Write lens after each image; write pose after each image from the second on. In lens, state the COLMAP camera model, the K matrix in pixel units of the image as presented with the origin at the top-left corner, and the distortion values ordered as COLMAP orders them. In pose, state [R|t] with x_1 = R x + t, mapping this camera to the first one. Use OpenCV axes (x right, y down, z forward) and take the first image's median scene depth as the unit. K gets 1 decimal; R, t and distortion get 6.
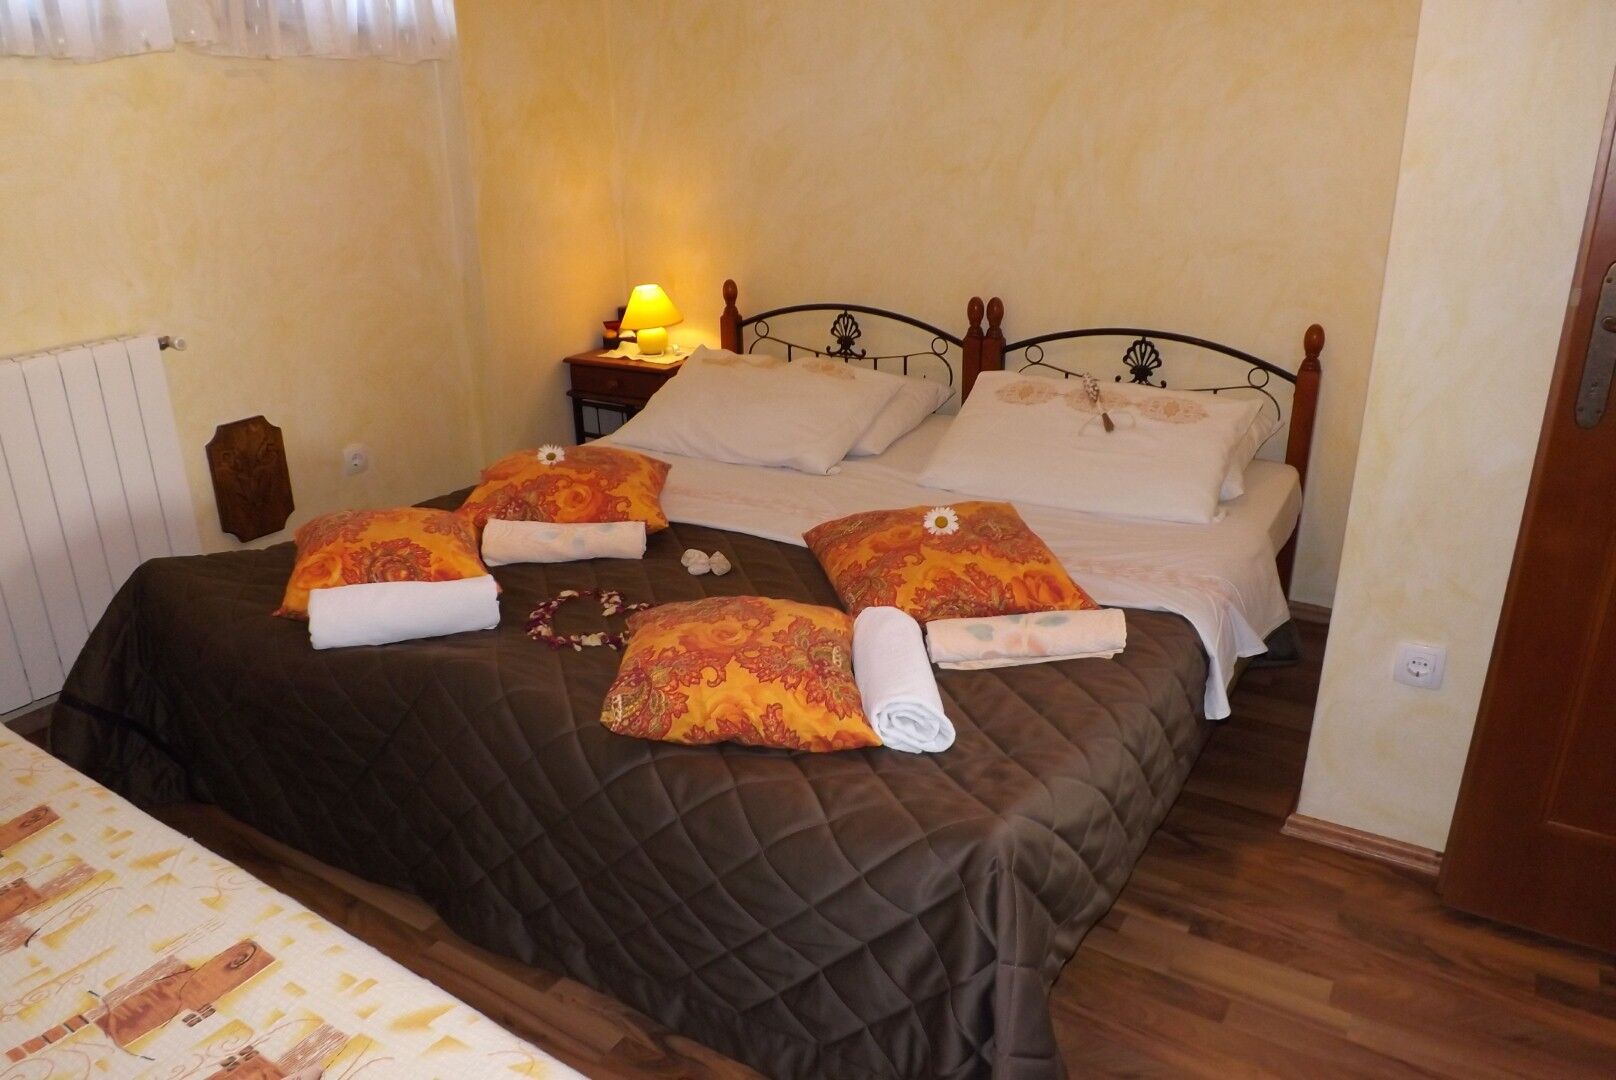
lens RADIAL K [[1150.1, 0, 799.6], [0, 1150.1, 551.8], [0, 0, 1]] dist [-0.063921, 0.024544]
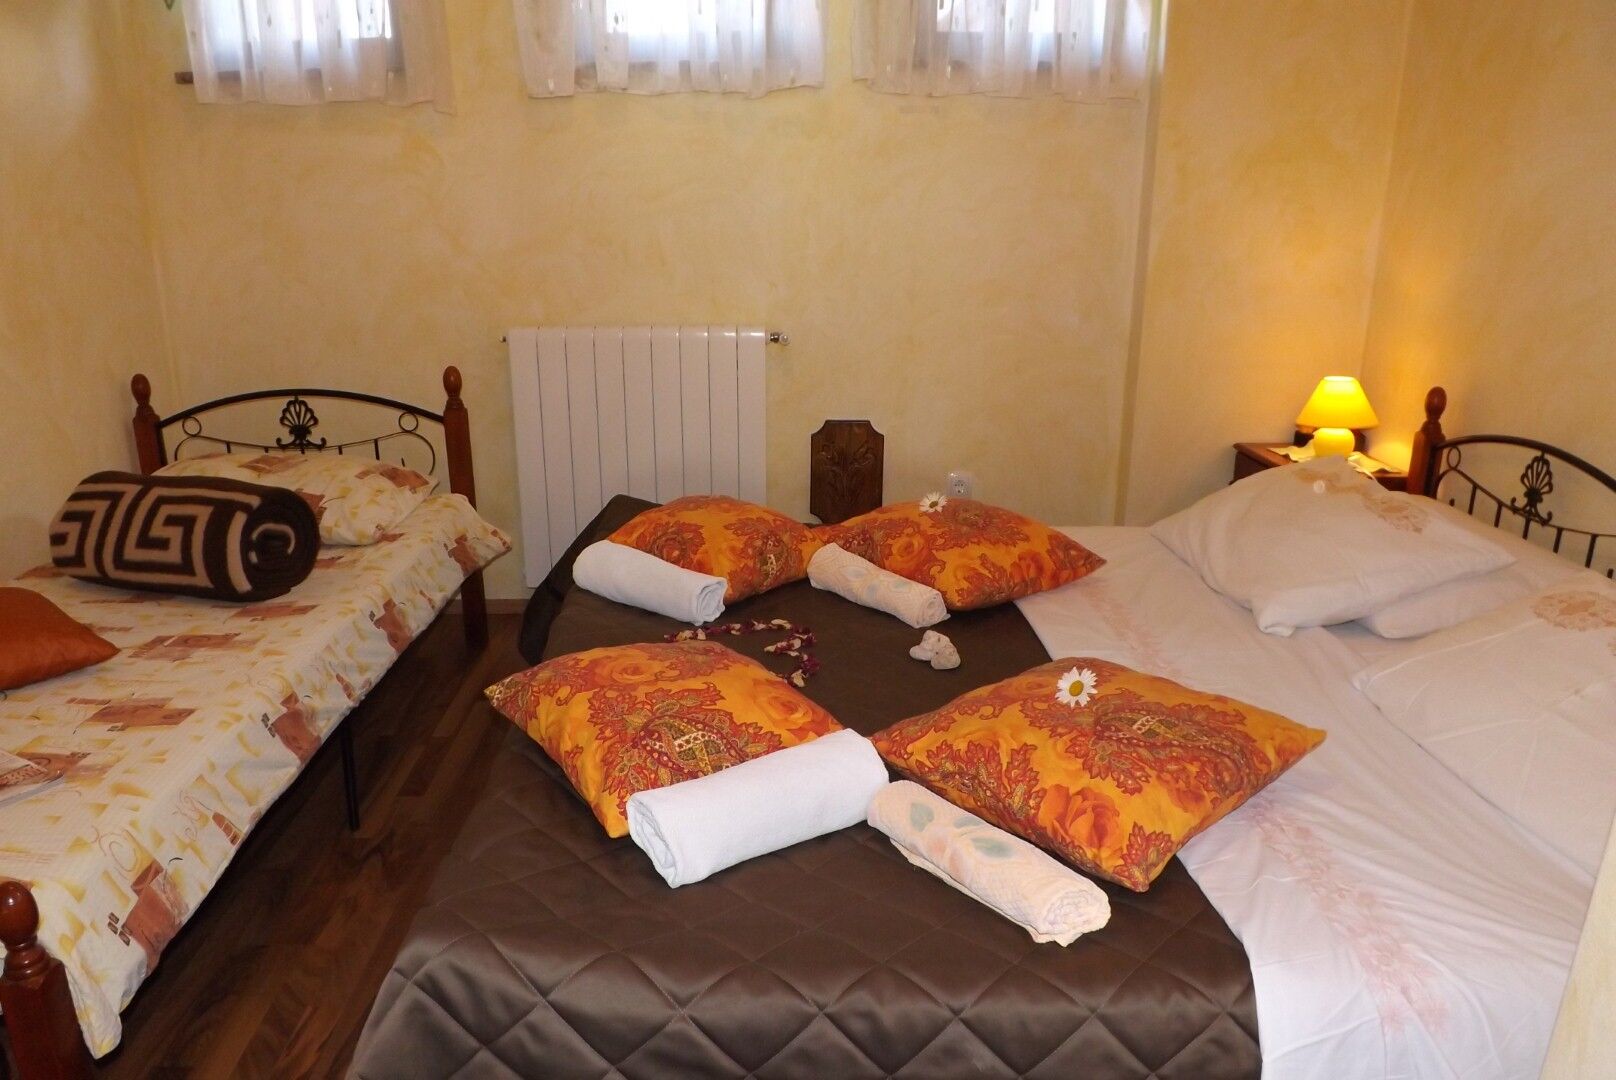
lens RADIAL K [[1173.5, 0, 808.6], [0, 1173.5, 583.2], [0, 0, 1]] dist [-0.055839, 0.000285]
pose [[0.570492, 0.288675, -0.768899, 0.488797], [-0.320558, 0.940204, 0.115149, -0.101301], [0.756163, 0.180785, 0.628916, 0.329338]]
